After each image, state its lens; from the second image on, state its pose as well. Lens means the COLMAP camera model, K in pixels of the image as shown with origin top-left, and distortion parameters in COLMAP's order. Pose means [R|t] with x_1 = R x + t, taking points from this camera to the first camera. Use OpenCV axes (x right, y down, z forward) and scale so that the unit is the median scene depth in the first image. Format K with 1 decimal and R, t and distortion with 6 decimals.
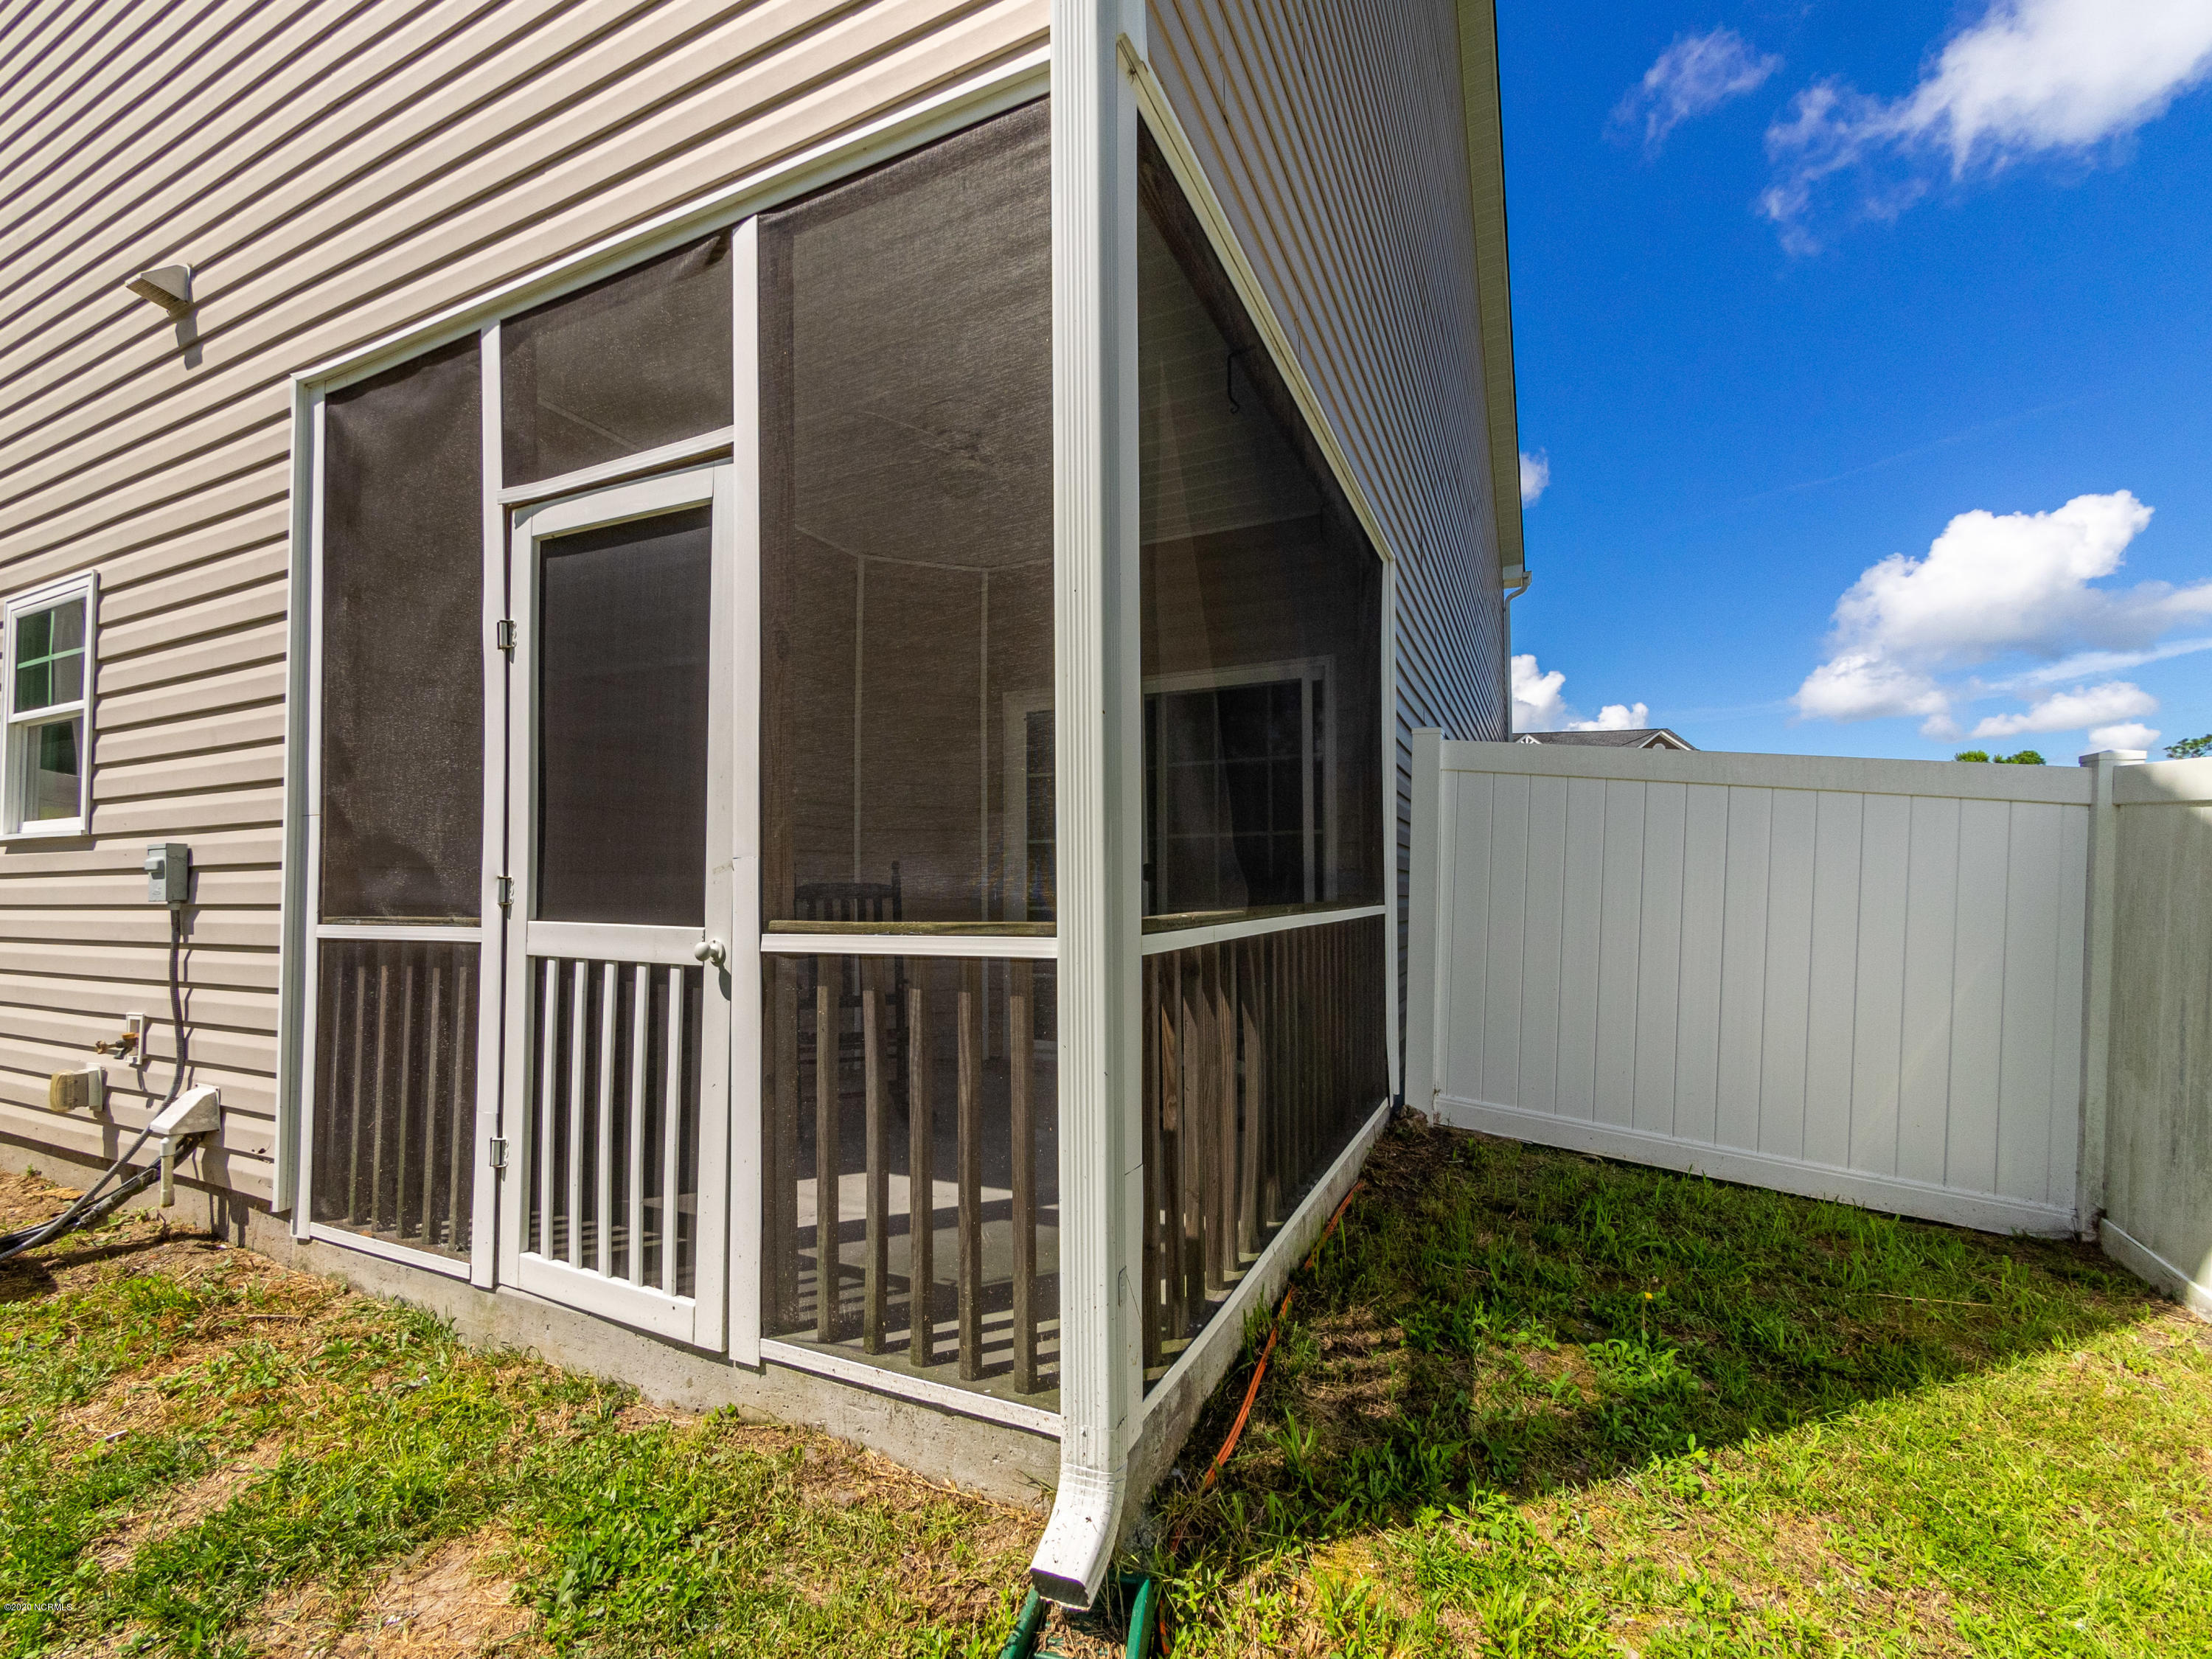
lens RADIAL K [[932.1, 0, 1138.3], [0, 932.1, 898.5], [0, 0, 1]] dist [0.000069, 0.000088]
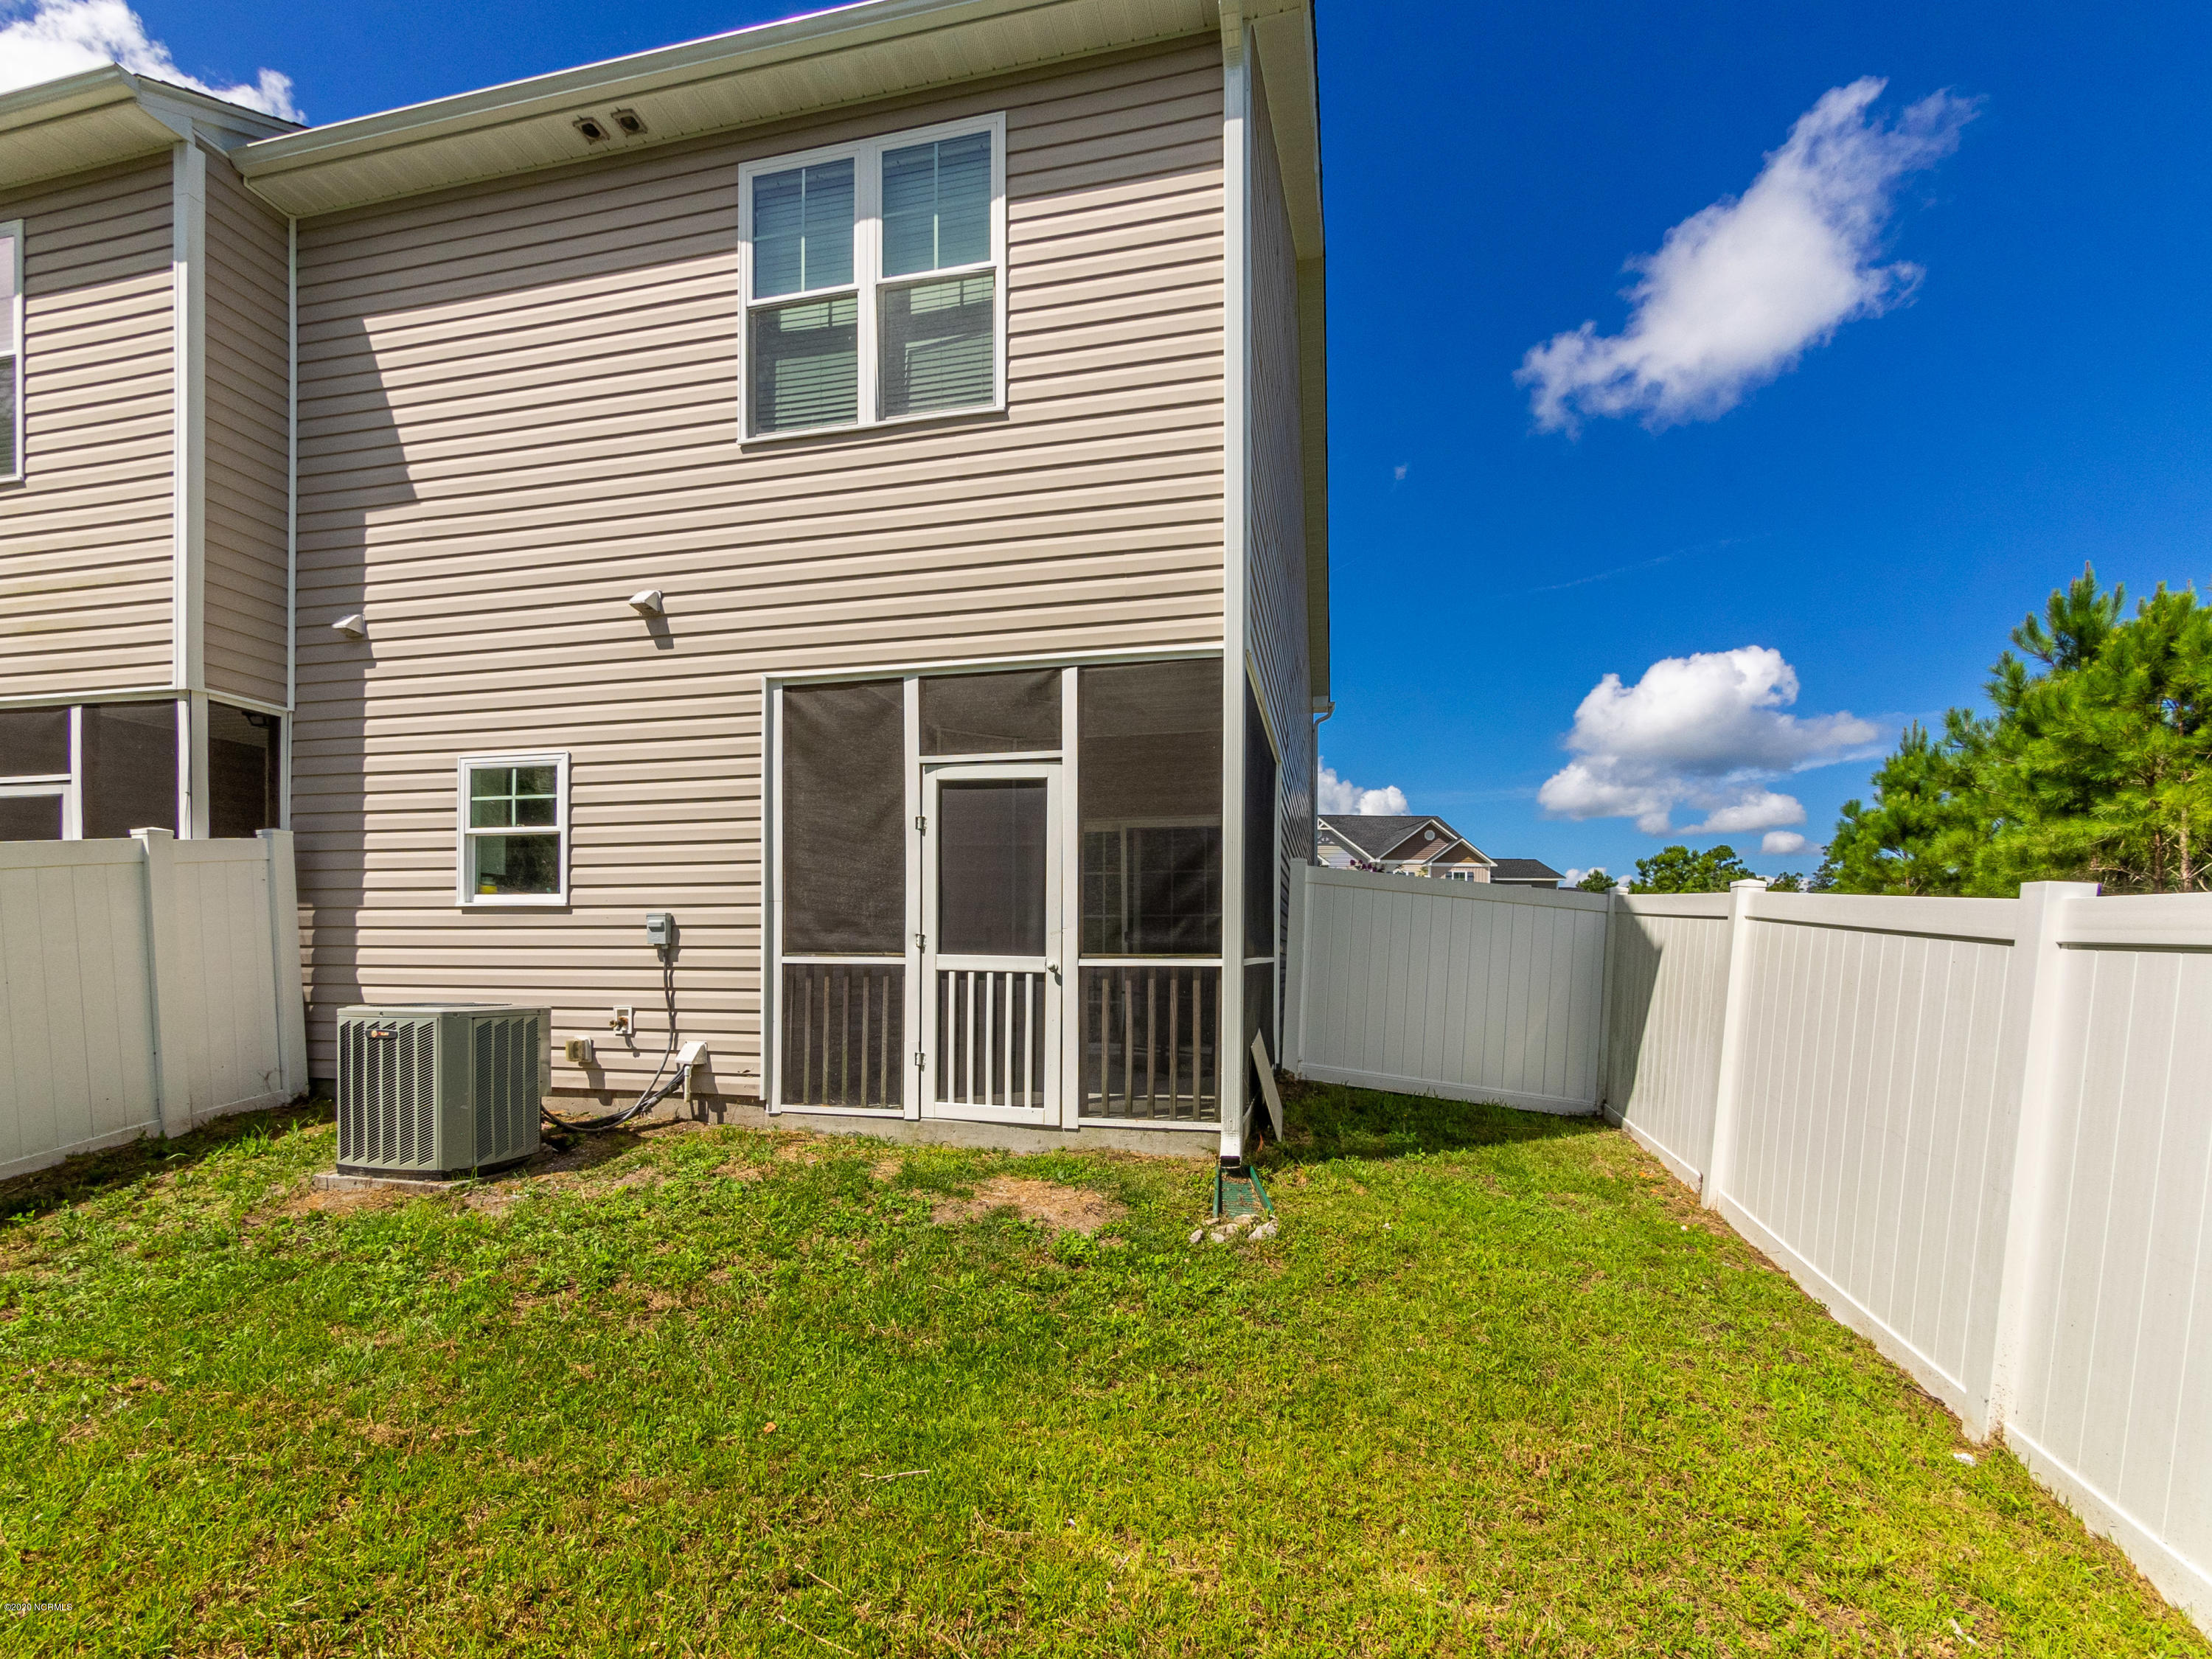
lens RADIAL K [[1327.6, 0, 924.4], [0, 1327.6, 1019.2], [0, 0, 1]] dist [-0.001118, 0.000679]
pose [[0.990232, 0.007658, 0.139222, -1.081424], [-0.012126, 0.999437, 0.031268, 0.077154], [-0.138904, -0.032651, 0.989767, -2.053424]]
